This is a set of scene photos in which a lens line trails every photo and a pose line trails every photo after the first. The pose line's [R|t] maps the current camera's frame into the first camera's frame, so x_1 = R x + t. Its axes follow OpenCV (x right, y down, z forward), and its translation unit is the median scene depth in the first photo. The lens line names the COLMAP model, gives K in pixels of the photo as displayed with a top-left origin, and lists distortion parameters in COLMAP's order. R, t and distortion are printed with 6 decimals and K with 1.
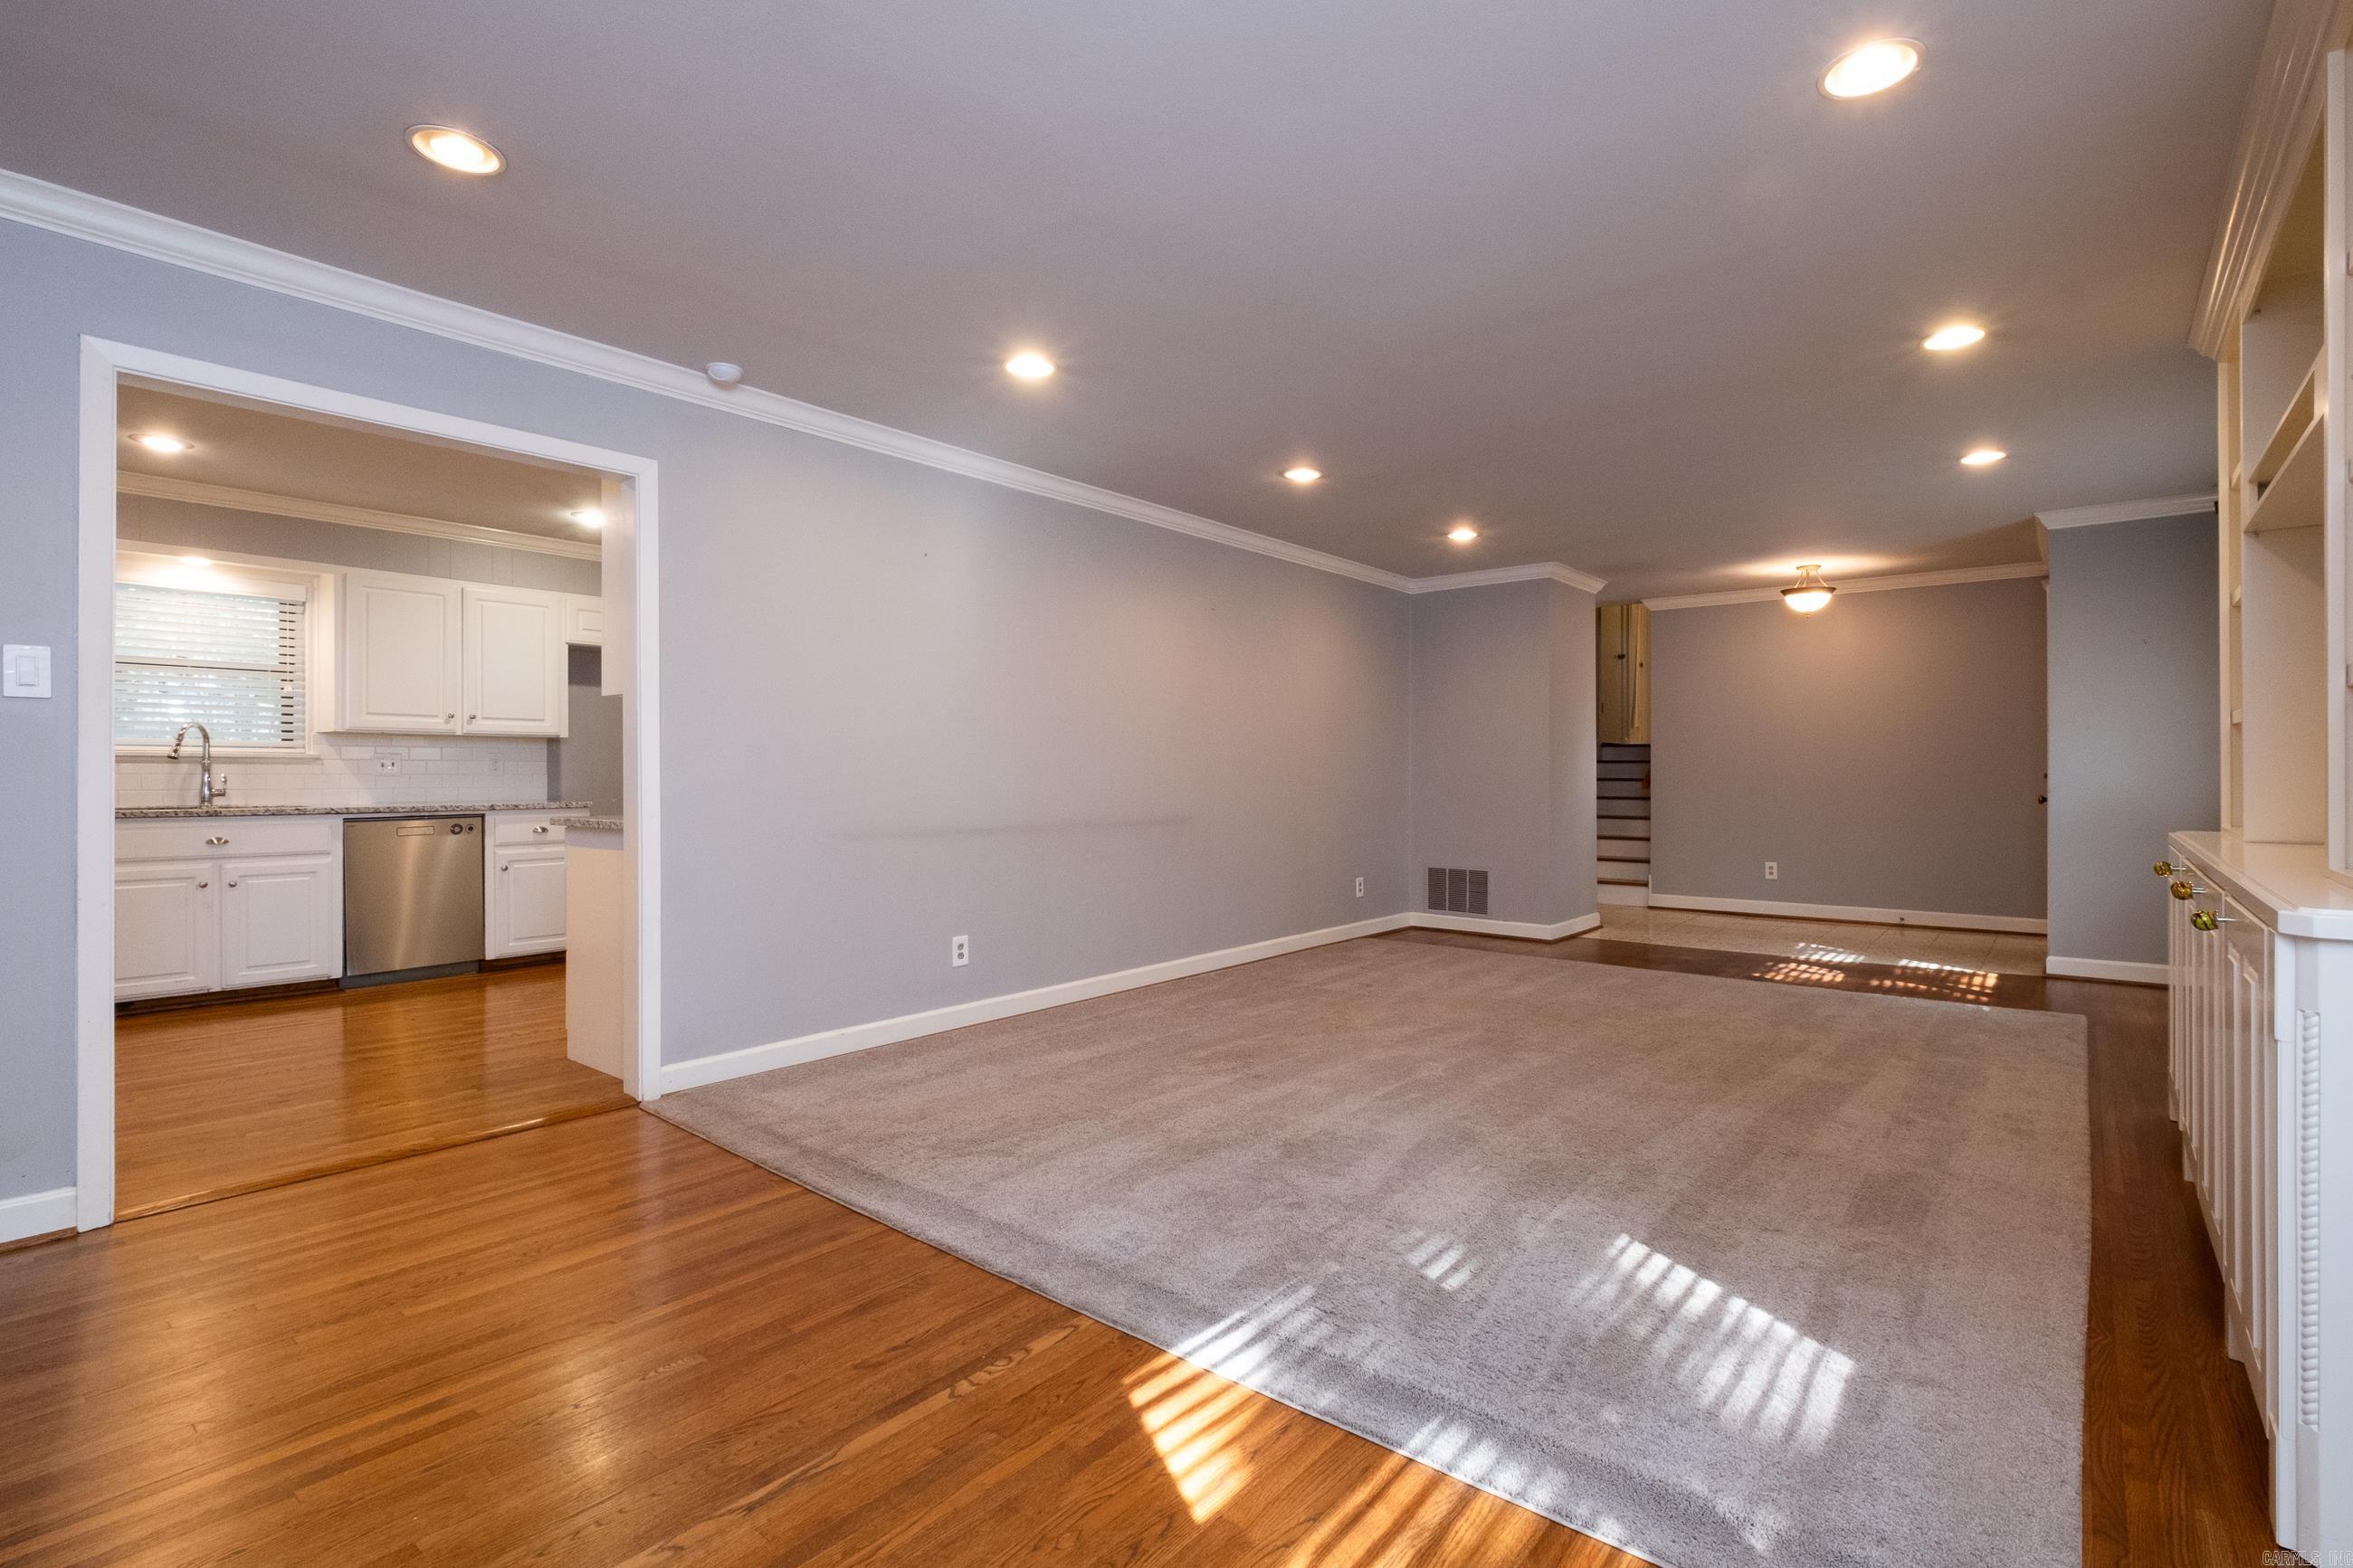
lens RADIAL K [[1020.3, 0, 1151.0], [0, 1020.3, 774.4], [0, 0, 1]] dist [-0.003110, -0.000252]
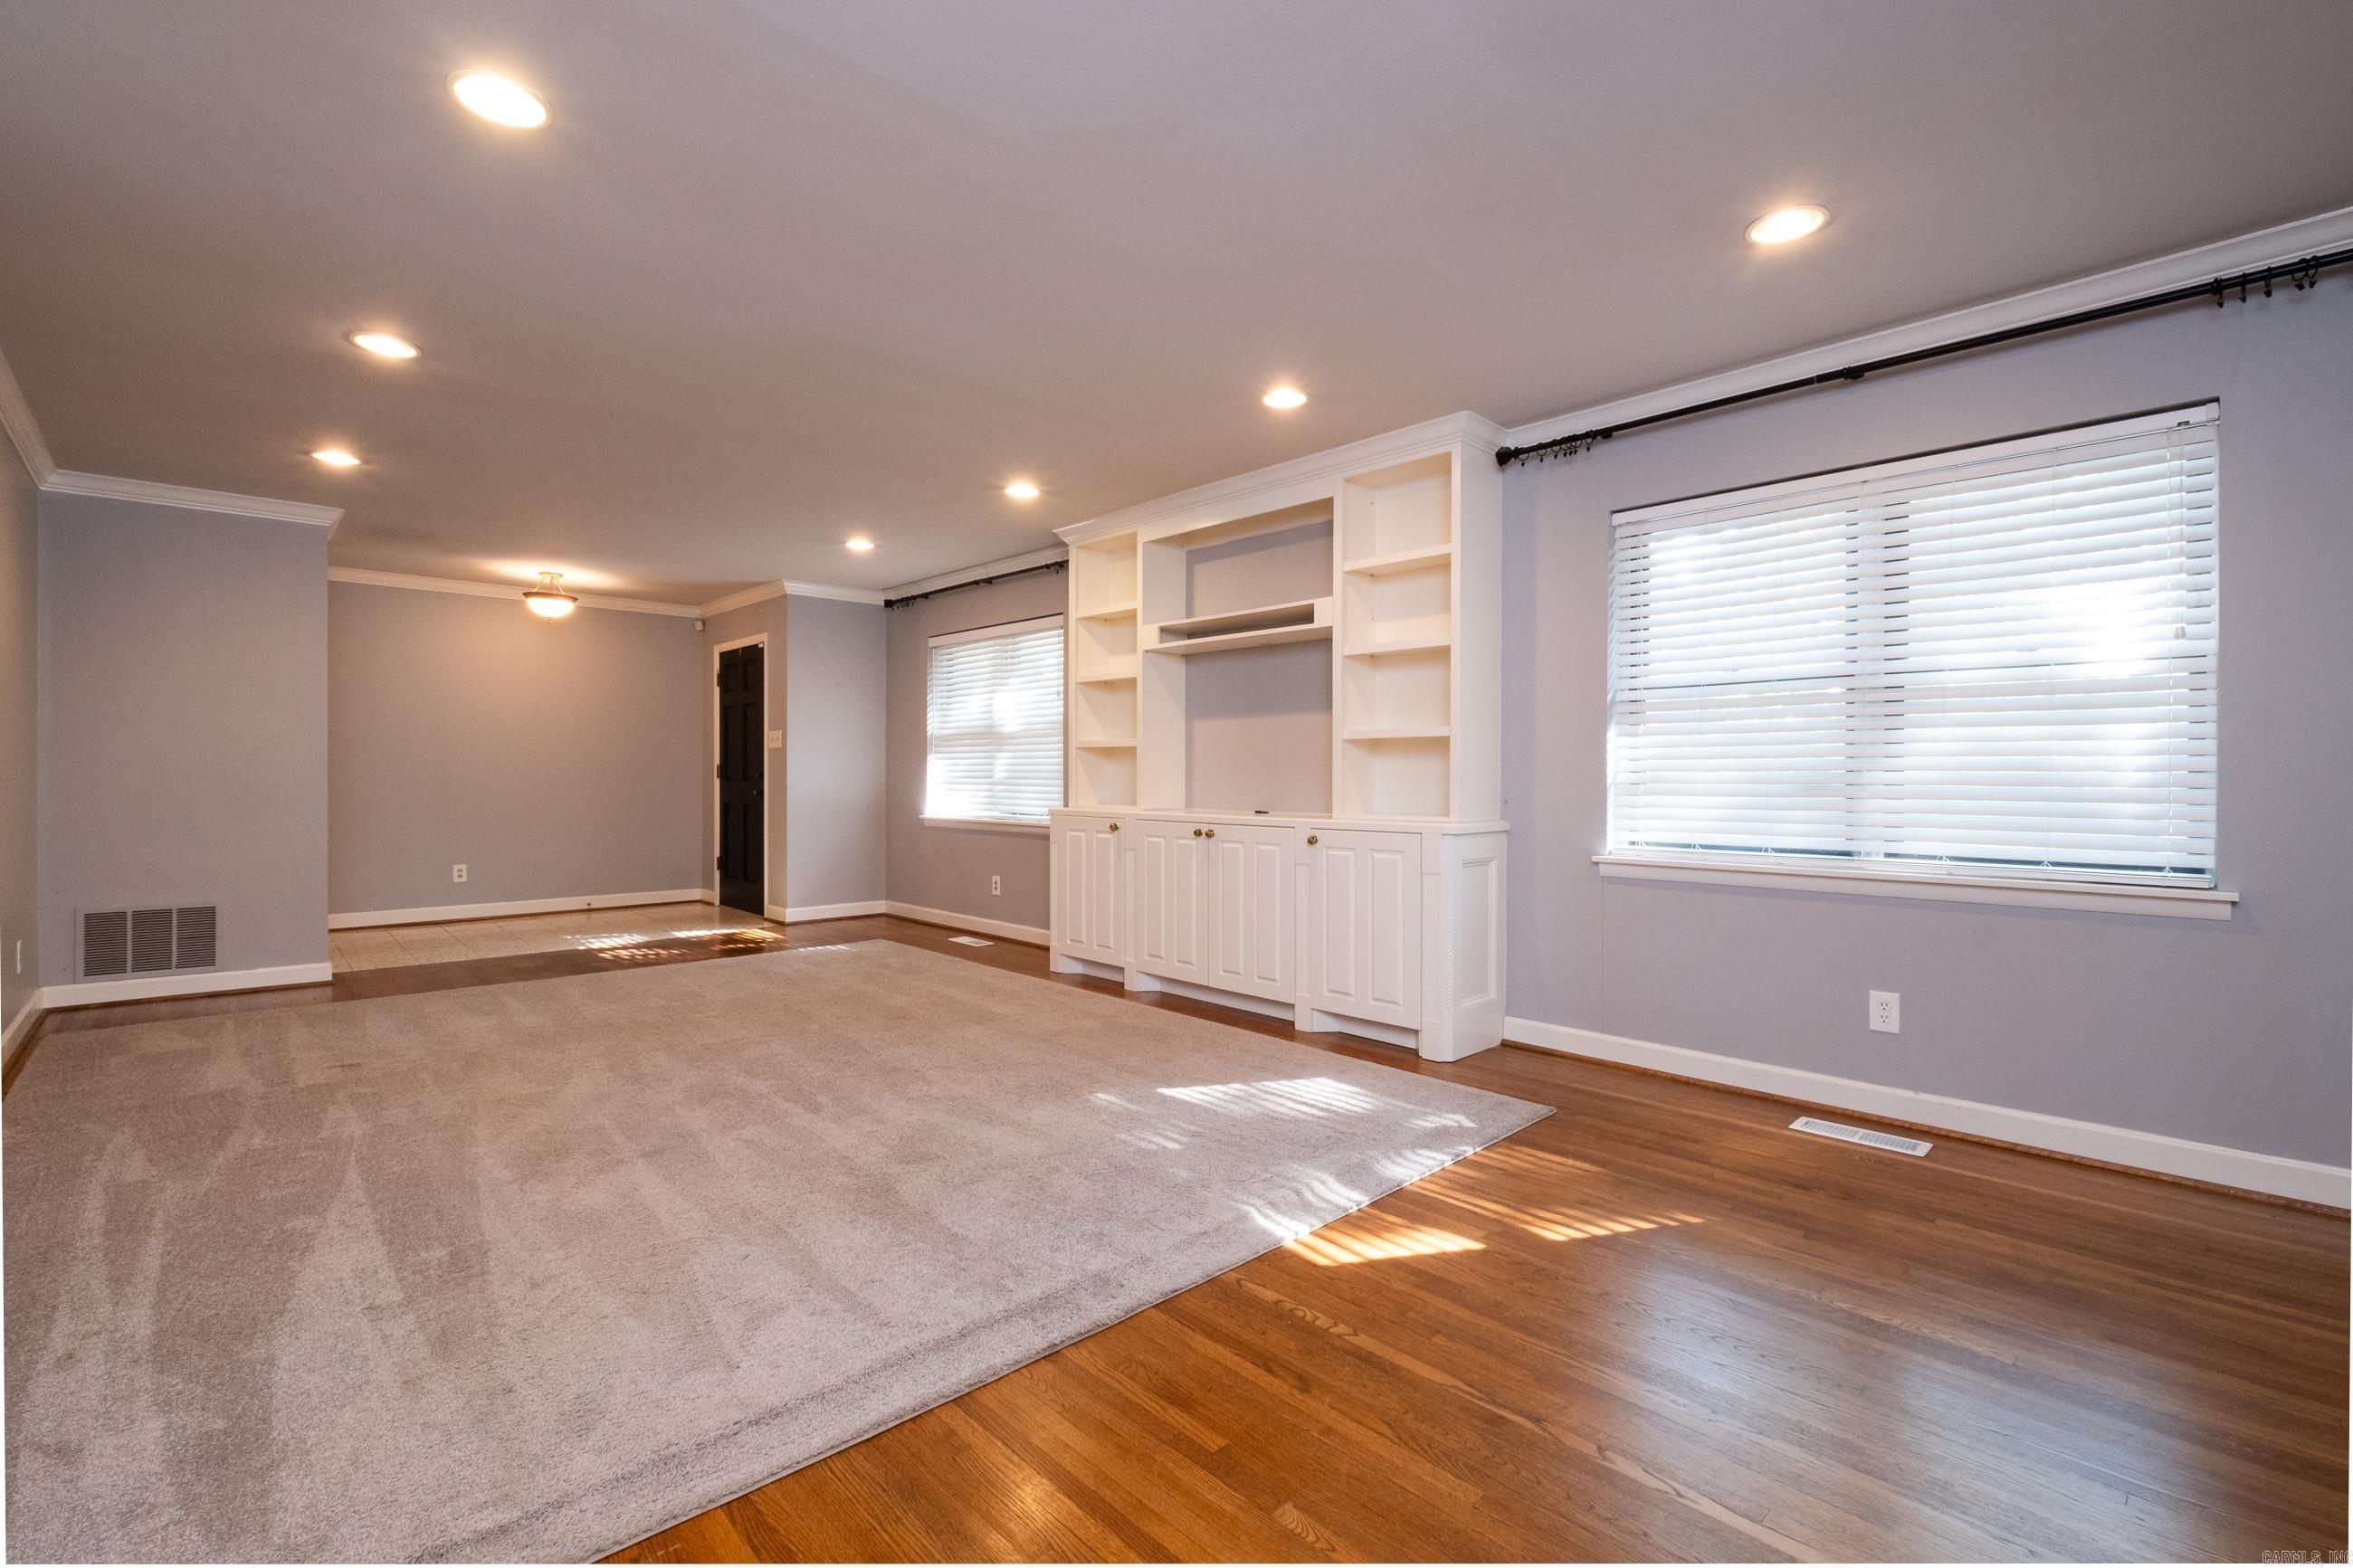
lens RADIAL K [[1054.0, 0, 1125.6], [0, 1054.0, 779.1], [0, 0, 1]] dist [-0.001215, -0.000212]
pose [[0.152834, -0.002268, 0.988249, -0.695815], [-0.002717, 0.999993, 0.002716, 0.000717], [-0.988248, -0.003100, 0.152827, 0.546133]]
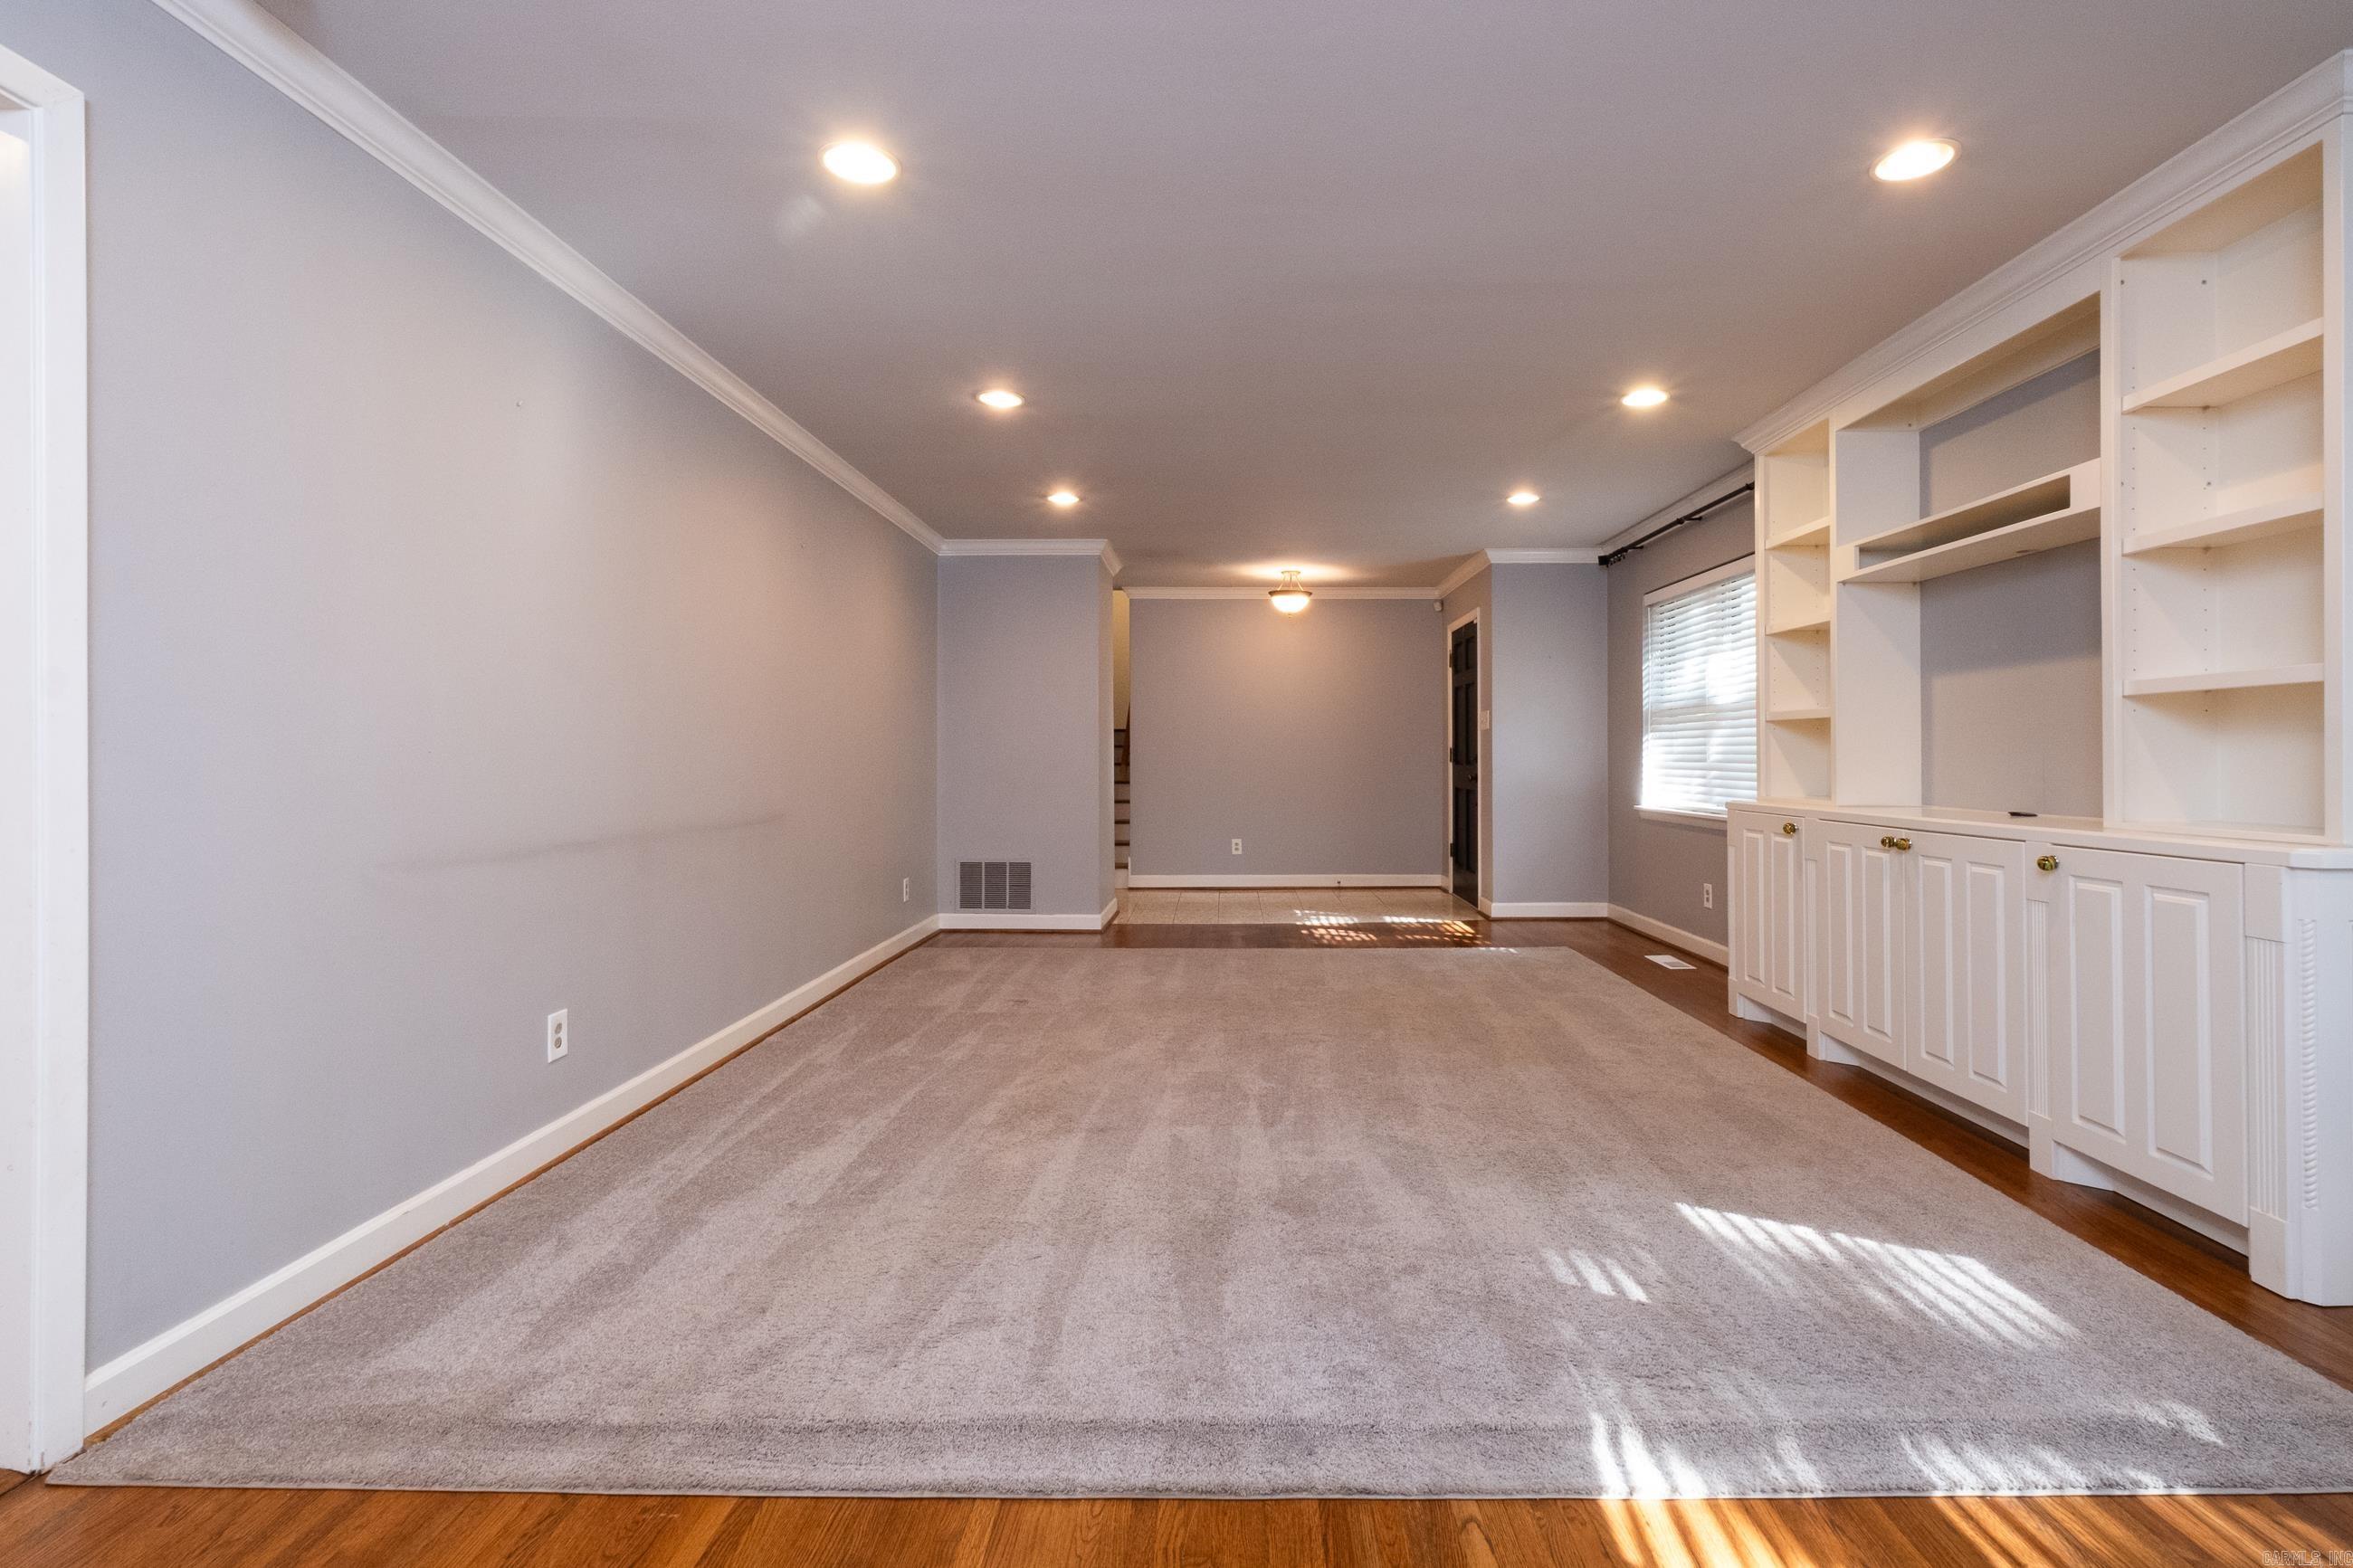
lens RADIAL K [[1093.3, 0, 1184.1], [0, 1093.3, 752.6], [0, 0, 1]] dist [0.000701, 0.000481]
pose [[0.779517, 0.003752, 0.626370, -0.415638], [-0.000318, 0.999984, -0.005595, 0.000622], [-0.626381, 0.004162, 0.779506, 0.299166]]
